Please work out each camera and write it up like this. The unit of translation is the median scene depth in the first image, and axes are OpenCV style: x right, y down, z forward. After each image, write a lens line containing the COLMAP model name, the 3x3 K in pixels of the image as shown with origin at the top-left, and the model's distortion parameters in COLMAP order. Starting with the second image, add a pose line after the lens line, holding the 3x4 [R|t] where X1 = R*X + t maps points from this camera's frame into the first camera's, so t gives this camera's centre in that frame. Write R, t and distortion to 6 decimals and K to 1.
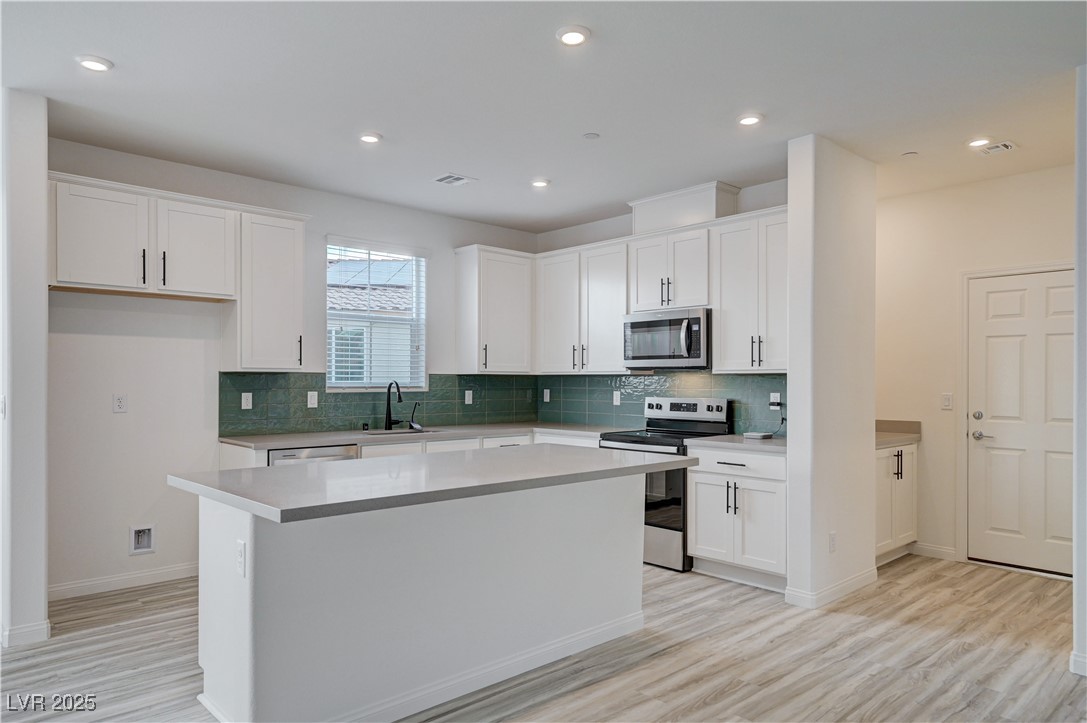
lens RADIAL K [[700.5, 0, 548.9], [0, 700.5, 371.8], [0, 0, 1]] dist [0.020319, -0.008081]
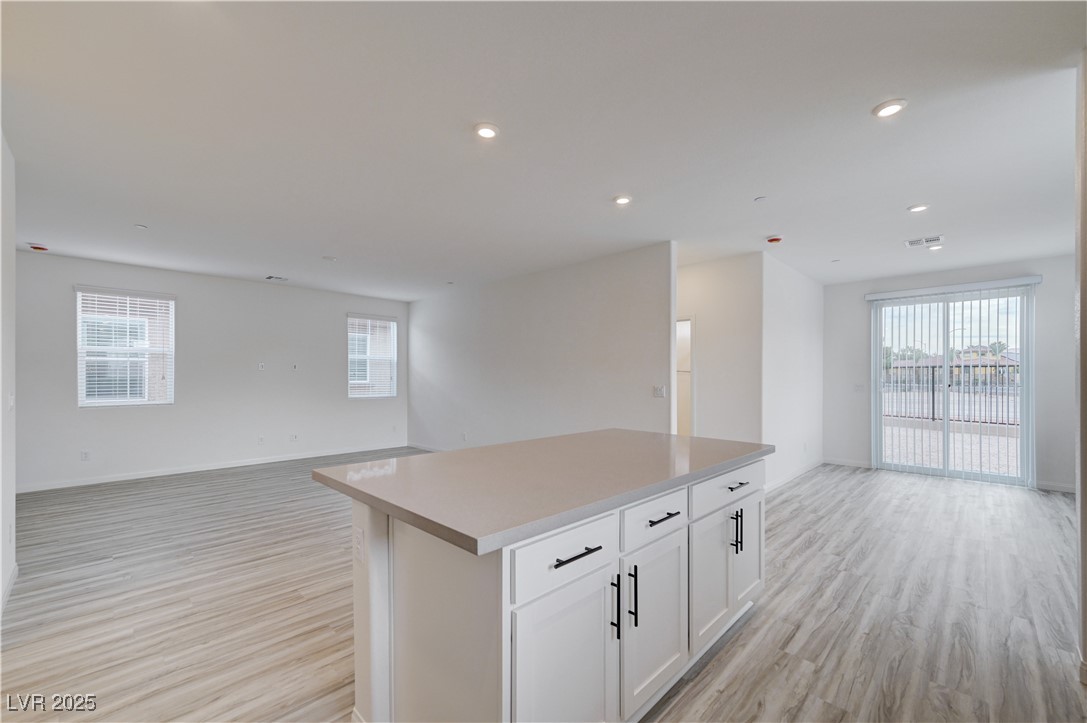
lens RADIAL K [[443.7, 0, 549.7], [0, 443.7, 373.2], [0, 0, 1]] dist [0.002973, 0.000152]
pose [[-0.998898, -0.004960, -0.046670, -0.028979], [-0.003943, 0.999753, -0.021877, 0.013789], [0.046767, -0.021669, -0.998671, 1.092166]]
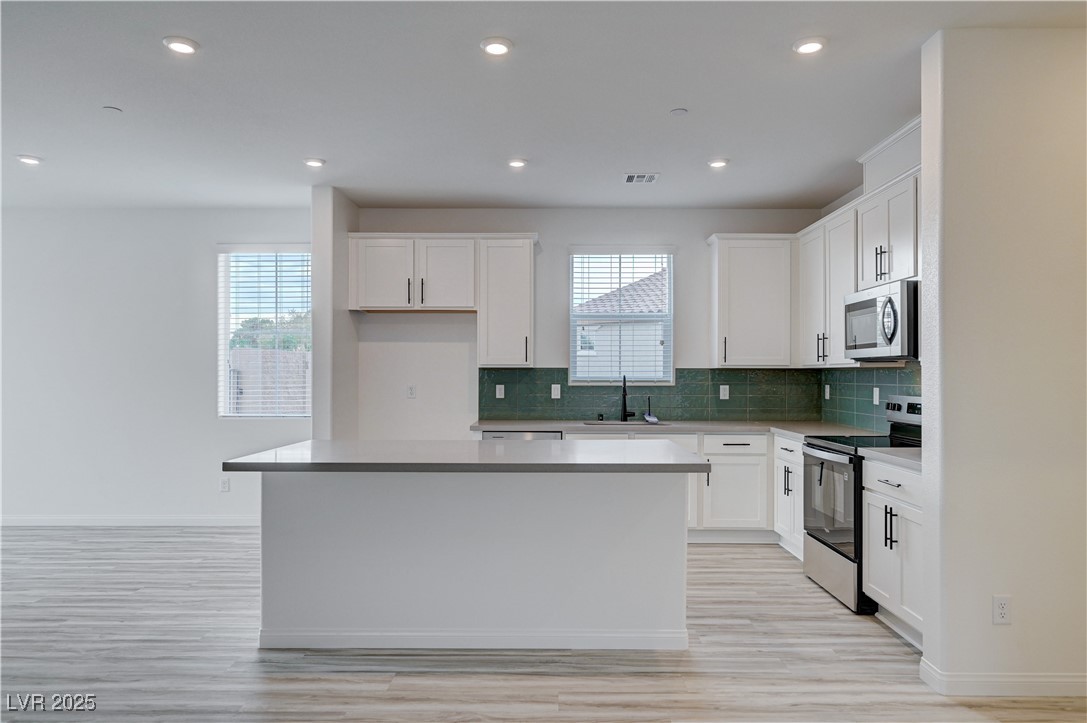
lens RADIAL K [[700.5, 0, 548.5], [0, 700.5, 365.0], [0, 0, 1]] dist [0.020319, -0.008081]
pose [[0.731049, -0.009988, -0.682252, 0.467217], [0.008653, 0.999948, -0.005367, 0.002568], [0.682270, -0.001980, 0.731098, 0.165992]]
